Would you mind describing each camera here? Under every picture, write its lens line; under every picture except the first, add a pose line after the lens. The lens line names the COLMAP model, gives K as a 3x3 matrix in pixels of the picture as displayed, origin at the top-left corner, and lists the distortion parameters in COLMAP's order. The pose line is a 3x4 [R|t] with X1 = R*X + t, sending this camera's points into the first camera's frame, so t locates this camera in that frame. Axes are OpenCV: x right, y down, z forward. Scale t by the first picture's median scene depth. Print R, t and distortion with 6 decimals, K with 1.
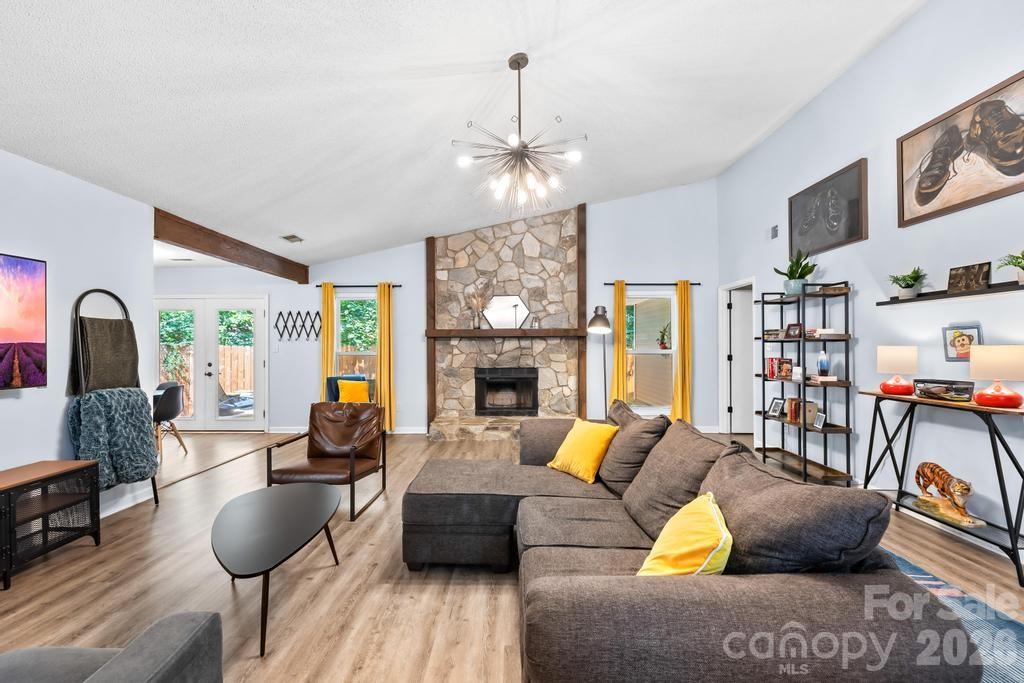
lens RADIAL K [[425.5, 0, 489.7], [0, 425.5, 344.0], [0, 0, 1]] dist [-0.002626, -0.000751]
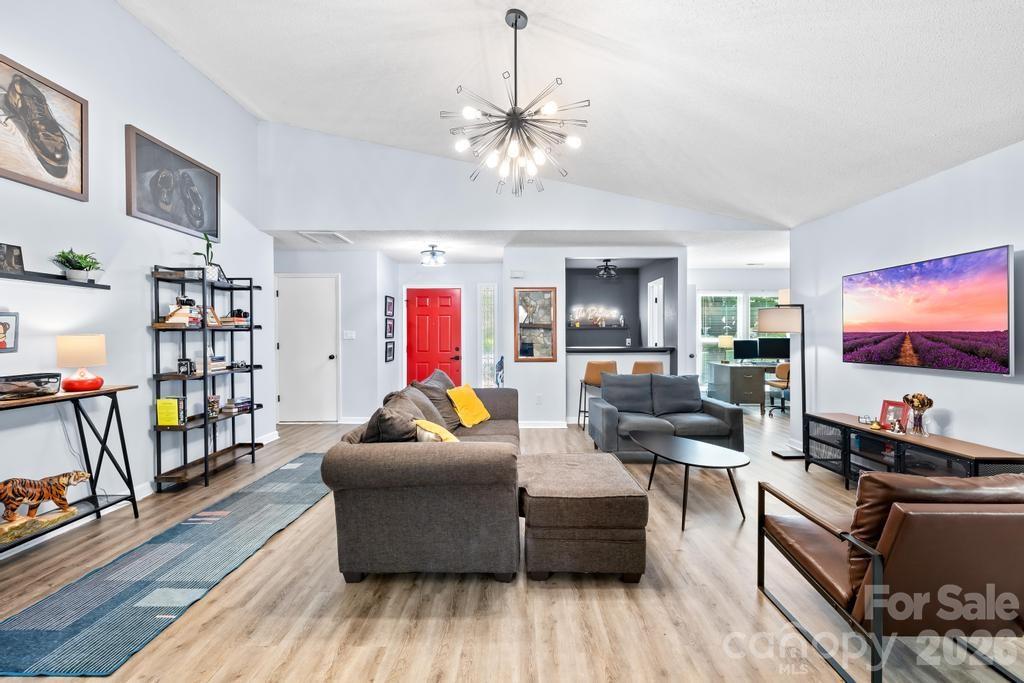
lens RADIAL K [[435.1, 0, 511.1], [0, 435.1, 337.8], [0, 0, 1]] dist [-0.001136, -0.000273]
pose [[-0.999223, 0.002435, -0.039328, 0.108876], [0.002375, 0.999996, 0.001561, 0.010085], [0.039332, 0.001467, -0.999225, 1.819084]]
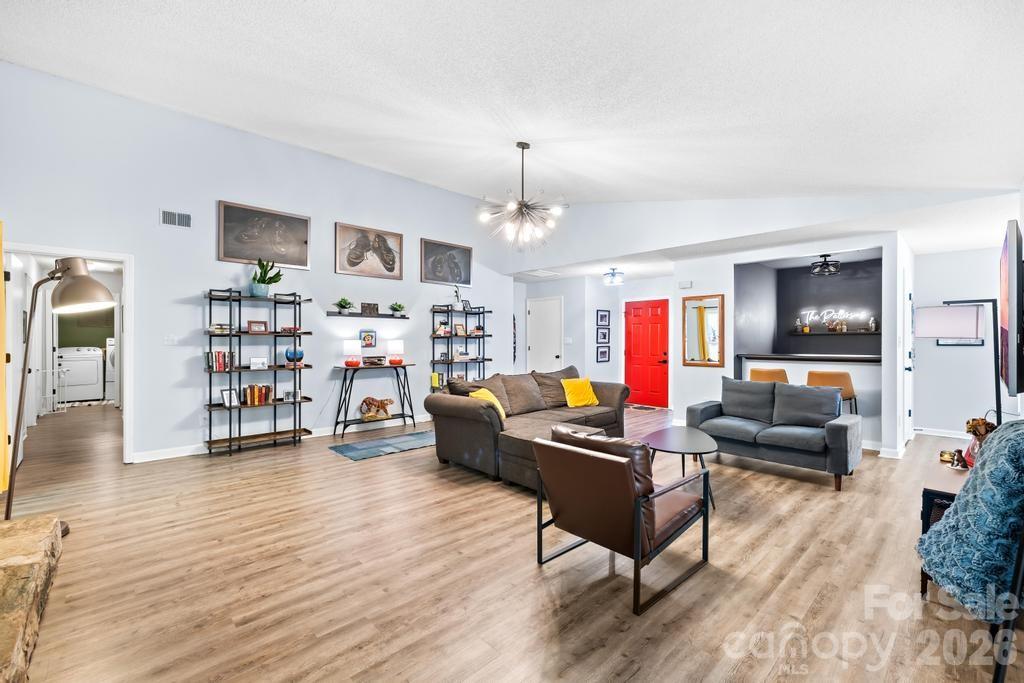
lens RADIAL K [[435.1, 0, 511.1], [0, 435.1, 337.8], [0, 0, 1]] dist [-0.001136, -0.000273]
pose [[-0.720707, 0.005658, 0.693217, -0.892357], [-0.004464, 0.999908, -0.012803, 0.016341], [-0.693225, -0.012321, -0.720616, 1.989031]]
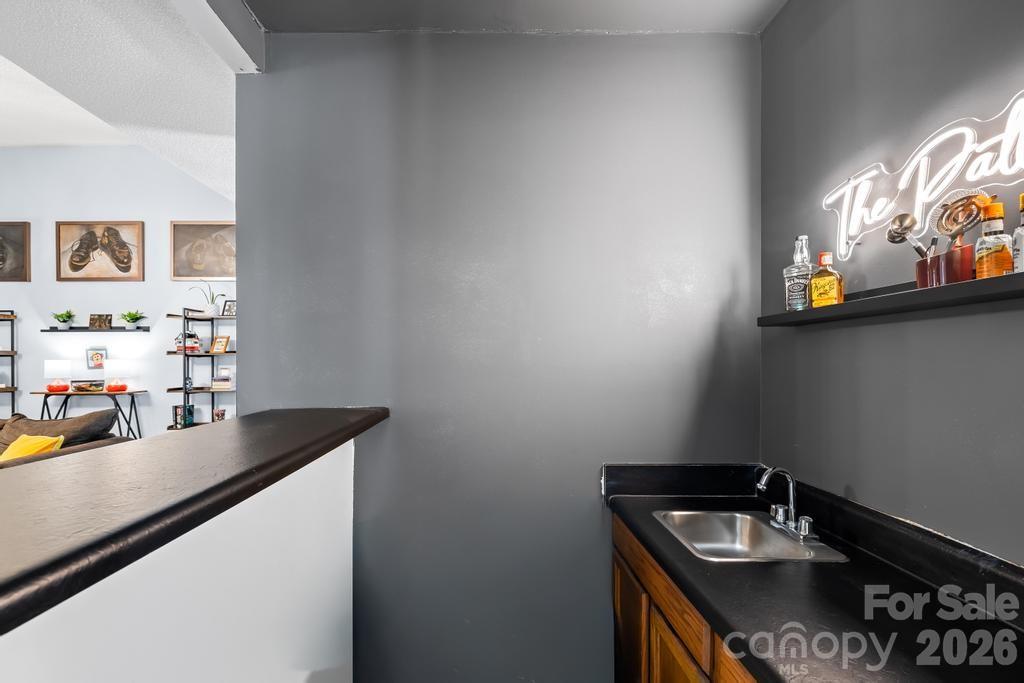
lens RADIAL K [[461.4, 0, 497.5], [0, 461.4, 361.7], [0, 0, 1]] dist [-0.000667, -0.000209]
pose [[-0.064694, -0.001165, 0.997904, -0.843424], [-0.001203, 0.999999, 0.001089, 0.007693], [-0.997904, -0.001130, -0.064695, -0.497063]]
